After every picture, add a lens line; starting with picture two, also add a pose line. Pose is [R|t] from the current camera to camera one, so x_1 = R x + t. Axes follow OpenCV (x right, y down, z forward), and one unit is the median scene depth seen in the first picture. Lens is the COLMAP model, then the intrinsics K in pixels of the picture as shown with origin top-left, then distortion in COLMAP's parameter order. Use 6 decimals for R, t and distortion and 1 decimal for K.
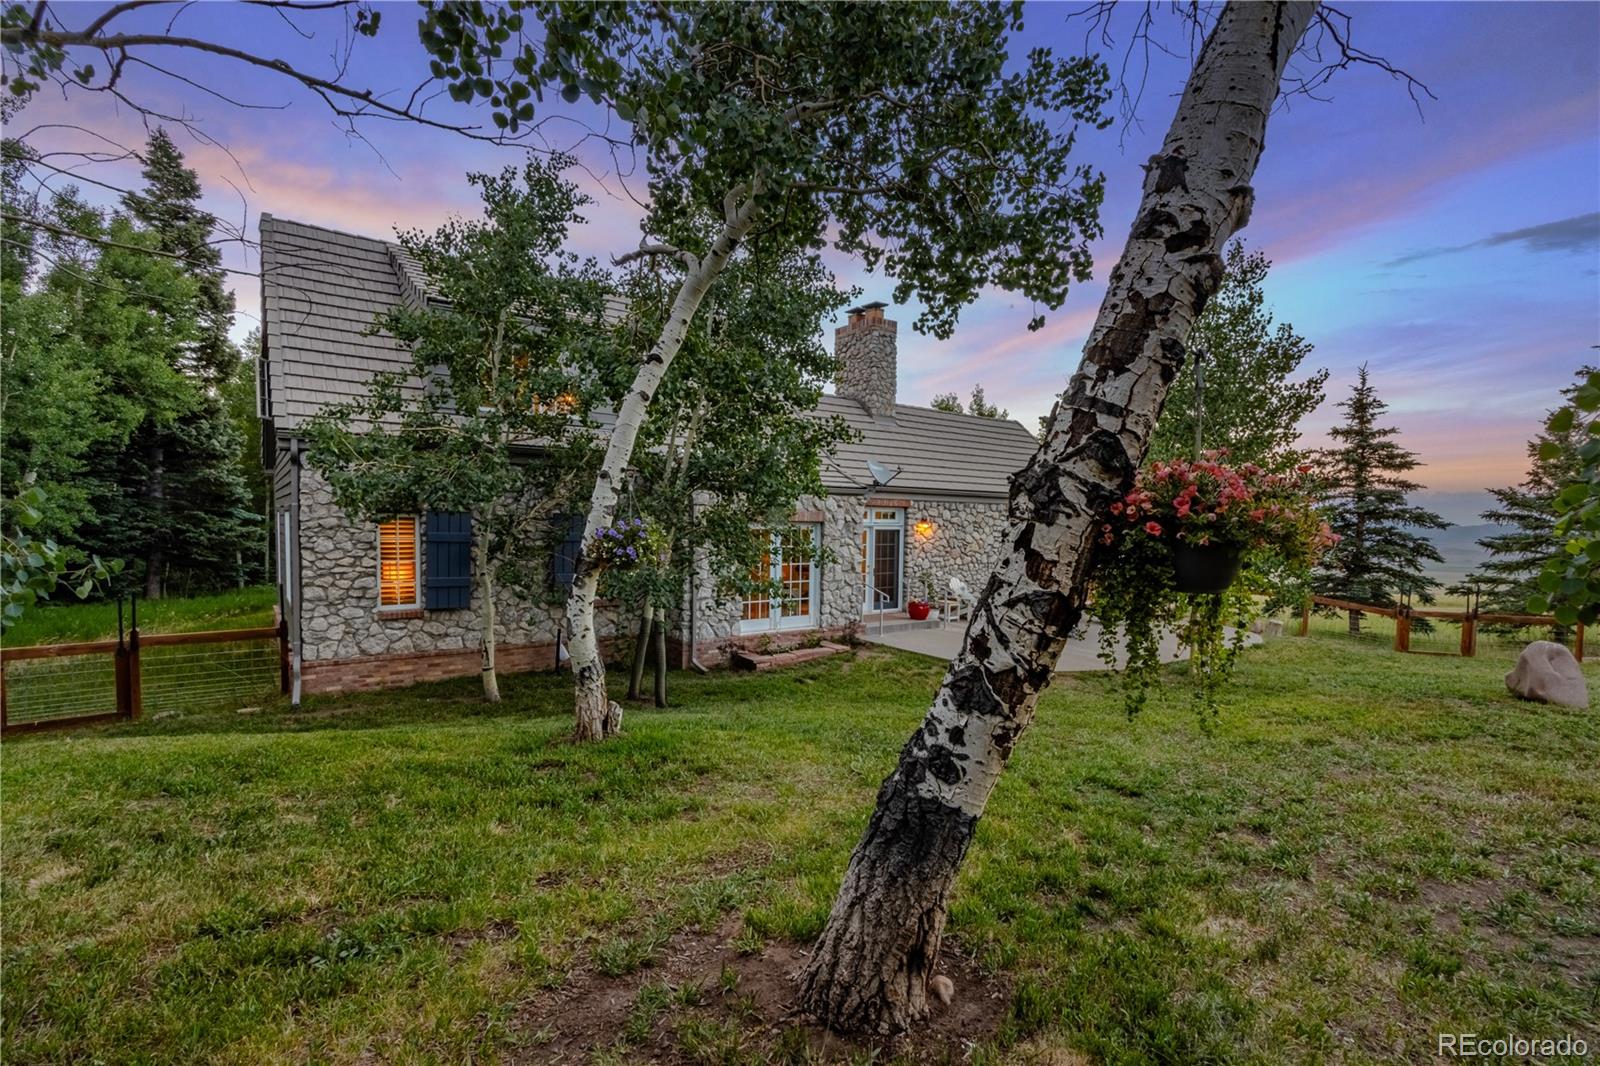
lens RADIAL K [[726.5, 0, 800.0], [0, 726.5, 533.0], [0, 0, 1]] dist [-0.001035, 0.000020]
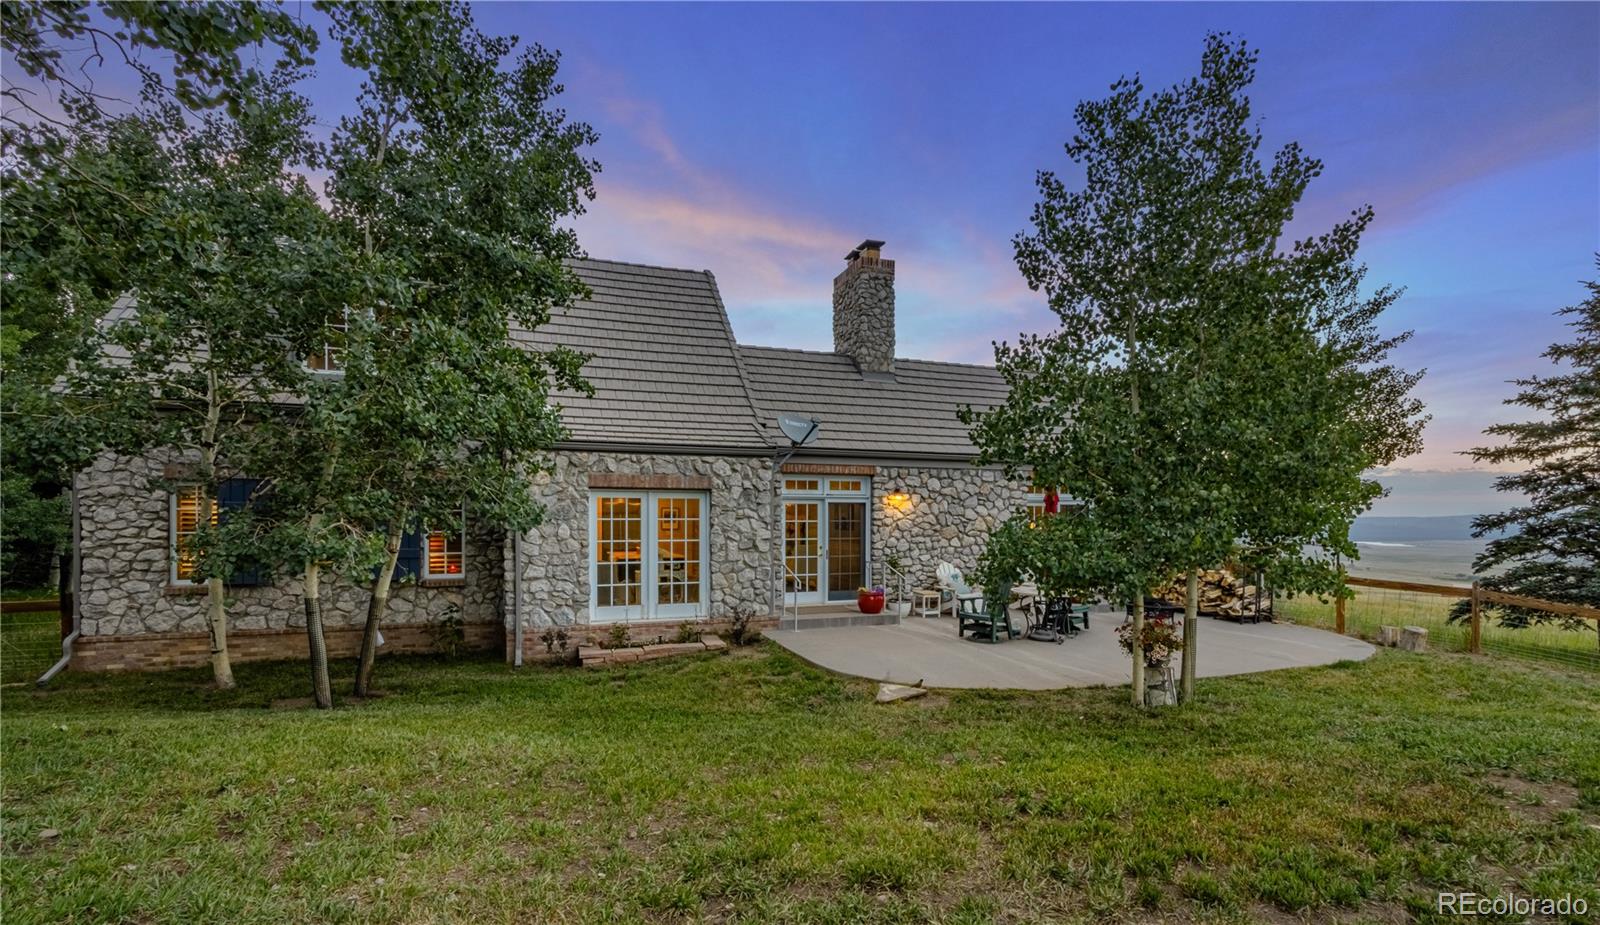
lens RADIAL K [[715.3, 0, 807.0], [0, 715.3, 502.7], [0, 0, 1]] dist [0.002122, -0.000289]
pose [[0.961608, -0.019894, -0.273706, 0.375877], [0.008202, 0.999007, -0.043795, 0.038171], [0.274305, 0.039868, 0.960816, 0.265636]]
